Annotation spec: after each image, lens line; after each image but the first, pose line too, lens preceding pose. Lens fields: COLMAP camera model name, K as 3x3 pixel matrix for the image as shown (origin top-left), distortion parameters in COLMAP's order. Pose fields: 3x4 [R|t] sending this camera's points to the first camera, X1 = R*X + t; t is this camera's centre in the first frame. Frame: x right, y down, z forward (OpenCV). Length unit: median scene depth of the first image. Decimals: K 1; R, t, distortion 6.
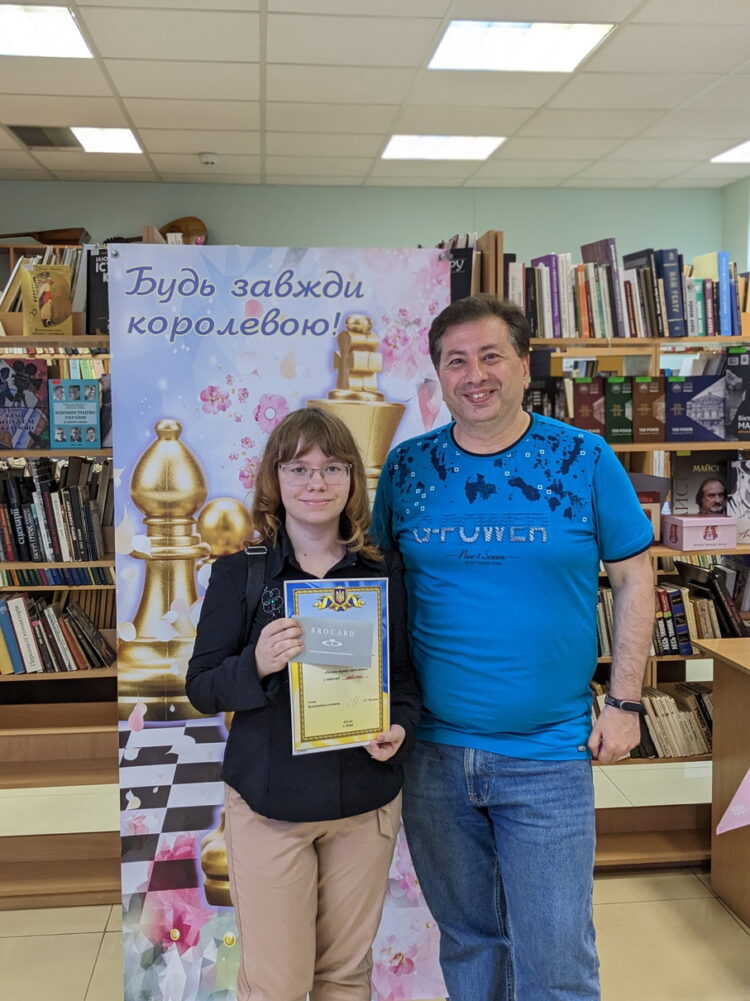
lens RADIAL K [[1165.0, 0, 402.2], [0, 1165.0, 520.8], [0, 0, 1]] dist [0.036352, 0.000000]
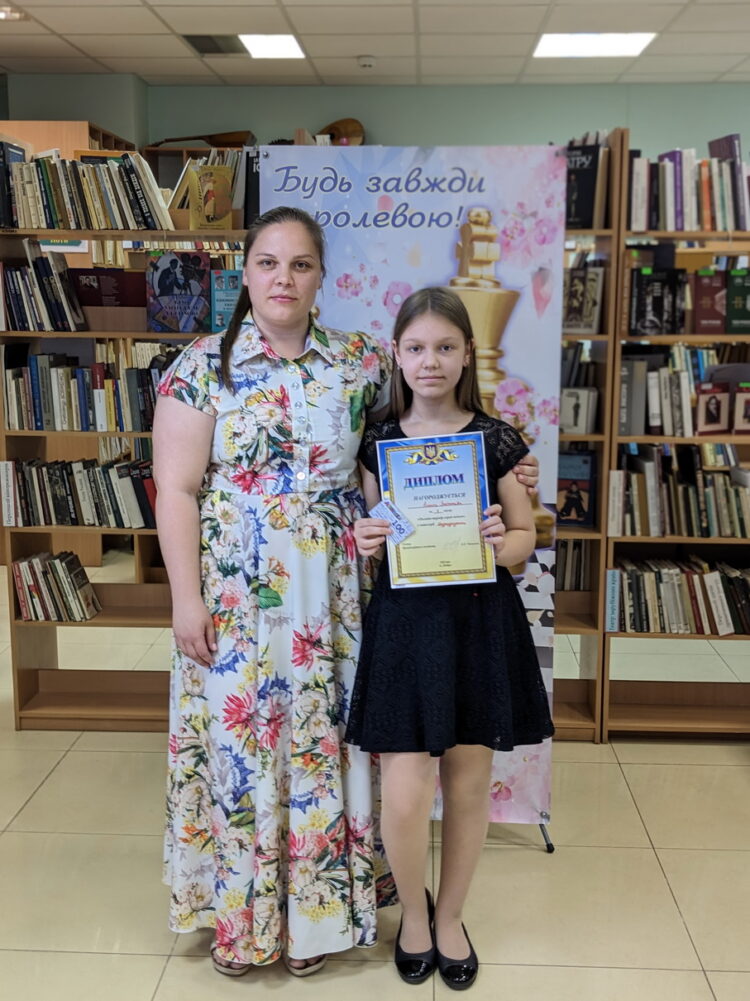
lens RADIAL K [[1165.0, 0, 370.8], [0, 1165.0, 499.8], [0, 0, 1]] dist [0.036352, 0.000000]
pose [[0.986038, 0.036393, -0.162495, 0.040074], [-0.026056, 0.997525, 0.065300, 0.022451], [0.164469, -0.060155, 0.984546, -0.093318]]
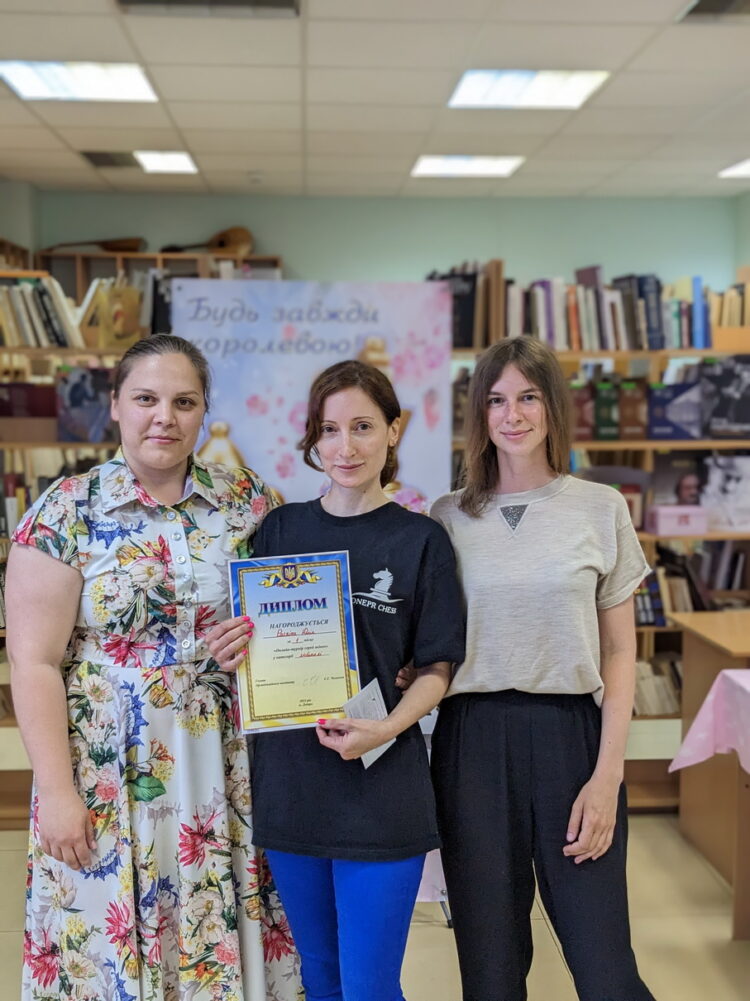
lens RADIAL K [[1165.0, 0, 371.3], [0, 1165.0, 506.6], [0, 0, 1]] dist [0.036352, 0.000000]
pose [[0.997986, 0.013675, -0.061942, 0.029126], [-0.013642, 0.999906, 0.000960, -0.000336], [0.061950, -0.000114, 0.998079, -0.170591]]
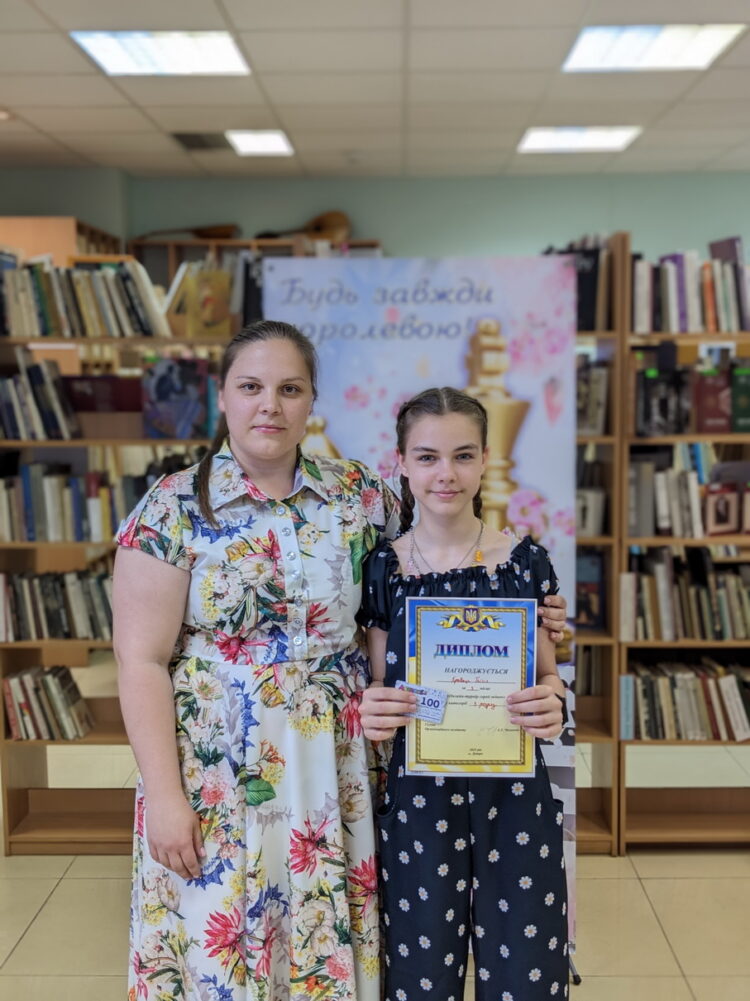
lens RADIAL K [[1165.0, 0, 385.2], [0, 1165.0, 497.6], [0, 0, 1]] dist [0.036352, 0.000000]
pose [[0.990989, 0.010381, -0.133539, 0.010762], [-0.010141, 0.999946, 0.002474, -0.009984], [0.133557, -0.001097, 0.991040, -0.067506]]
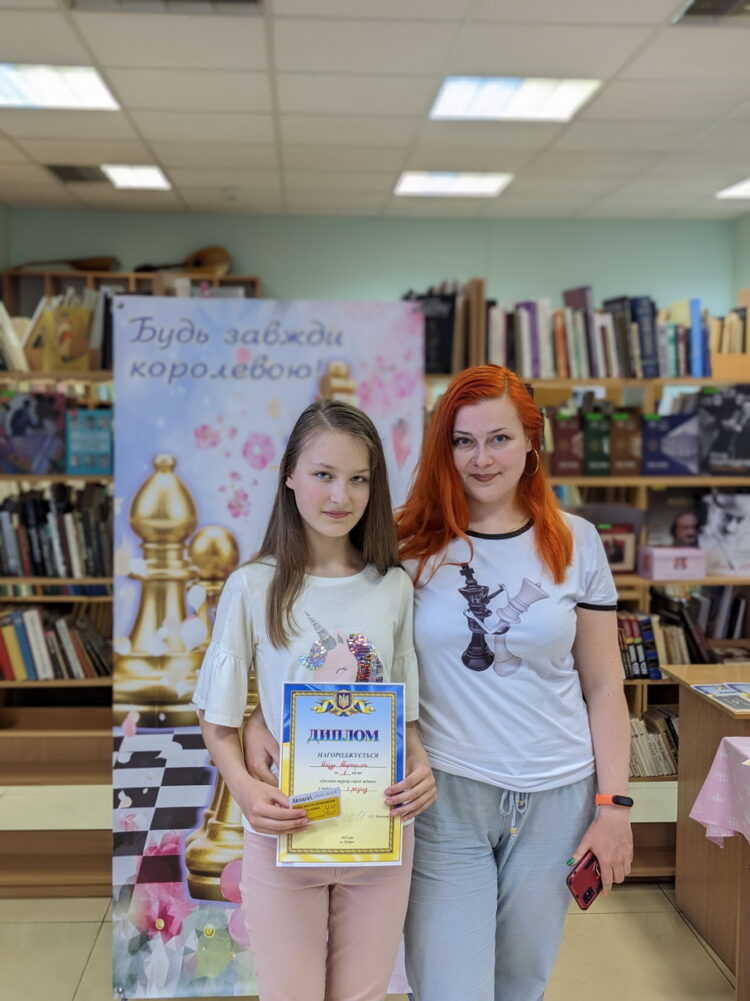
lens RADIAL K [[1165.0, 0, 369.0], [0, 1165.0, 507.7], [0, 0, 1]] dist [0.036352, 0.000000]
pose [[0.998056, 0.019309, -0.059260, 0.046671], [-0.020455, 0.999614, -0.018798, -0.015258], [0.058874, 0.019974, 0.998066, -0.070787]]
